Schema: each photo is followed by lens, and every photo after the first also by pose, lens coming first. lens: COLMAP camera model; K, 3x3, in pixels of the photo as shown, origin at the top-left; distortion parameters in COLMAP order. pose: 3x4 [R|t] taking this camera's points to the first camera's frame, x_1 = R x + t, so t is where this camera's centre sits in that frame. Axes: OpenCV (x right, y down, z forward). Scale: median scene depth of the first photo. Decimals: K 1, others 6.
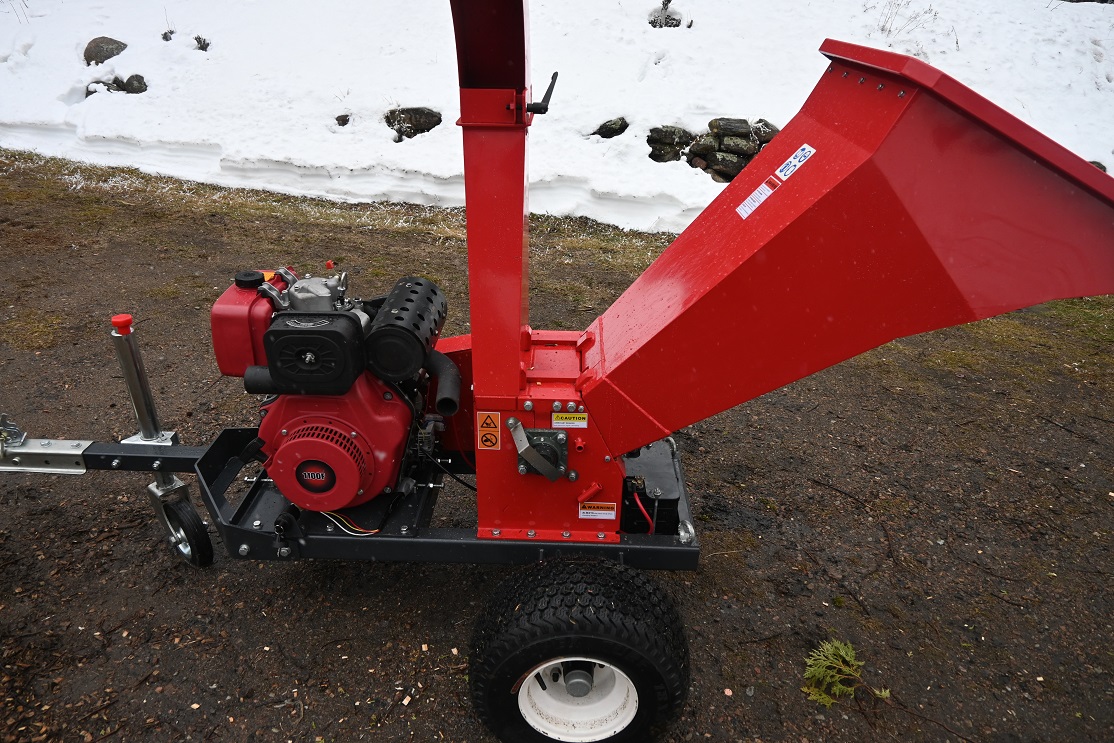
lens RADIAL K [[762.0, 0, 556.8], [0, 762.0, 372.6], [0, 0, 1]] dist [-0.006951, 0.005768]
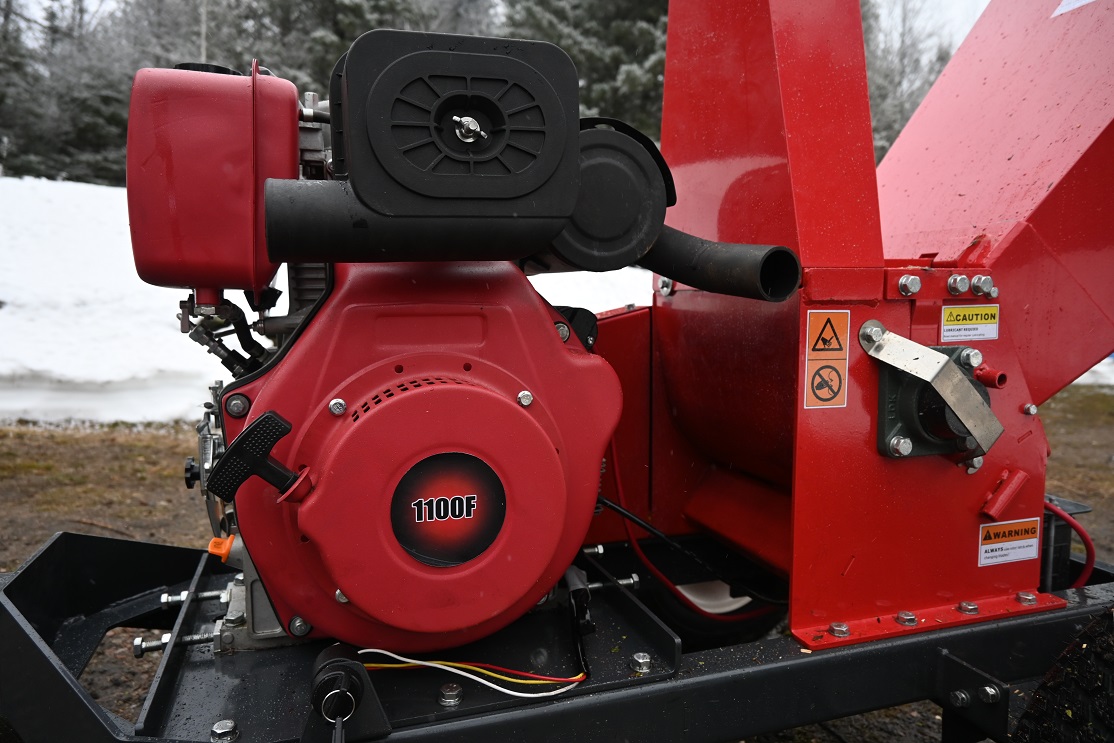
lens RADIAL K [[762.0, 0, 551.1], [0, 762.0, 365.3], [0, 0, 1]] dist [-0.006951, 0.005768]
pose [[0.940285, -0.049106, 0.336827, -0.386549], [0.172933, 0.921235, -0.348454, 0.204825], [-0.293185, 0.385895, 0.874716, 0.655163]]
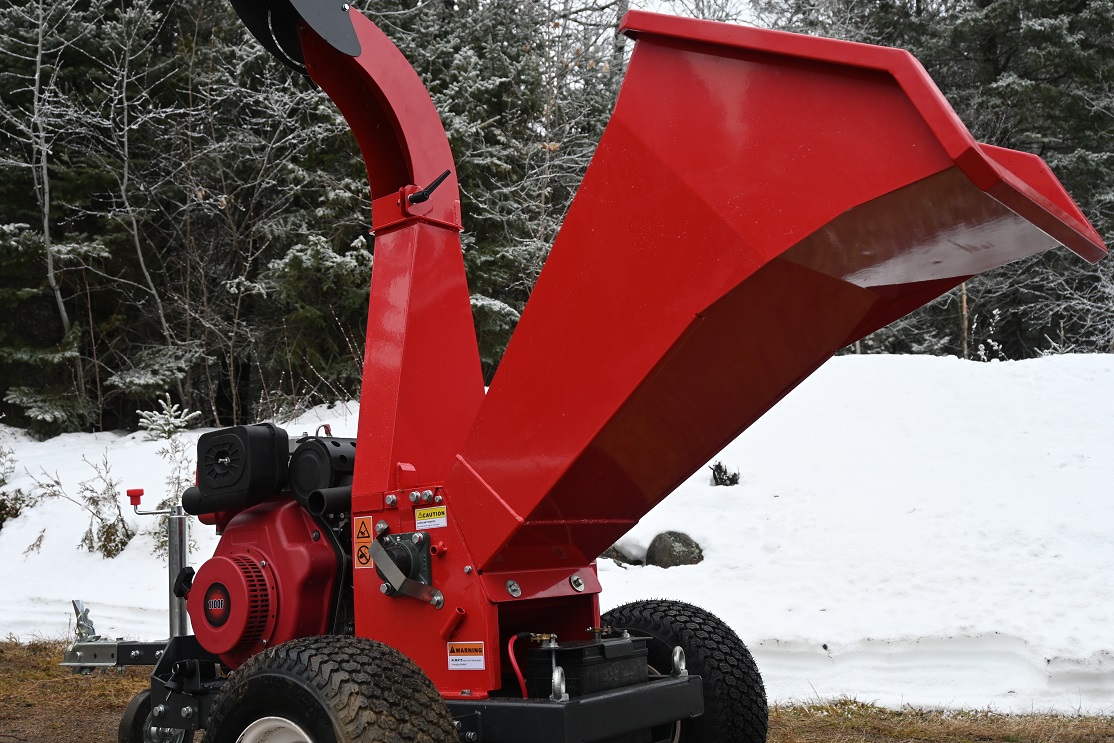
lens RADIAL K [[1197.0, 0, 558.8], [0, 1197.0, 372.1], [0, 0, 1]] dist [0.017672, 0.000000]
pose [[0.804244, -0.156753, -0.573254, 0.878875], [-0.208610, 0.828749, -0.519286, 0.565132], [0.556483, 0.537219, 0.633815, 0.167281]]
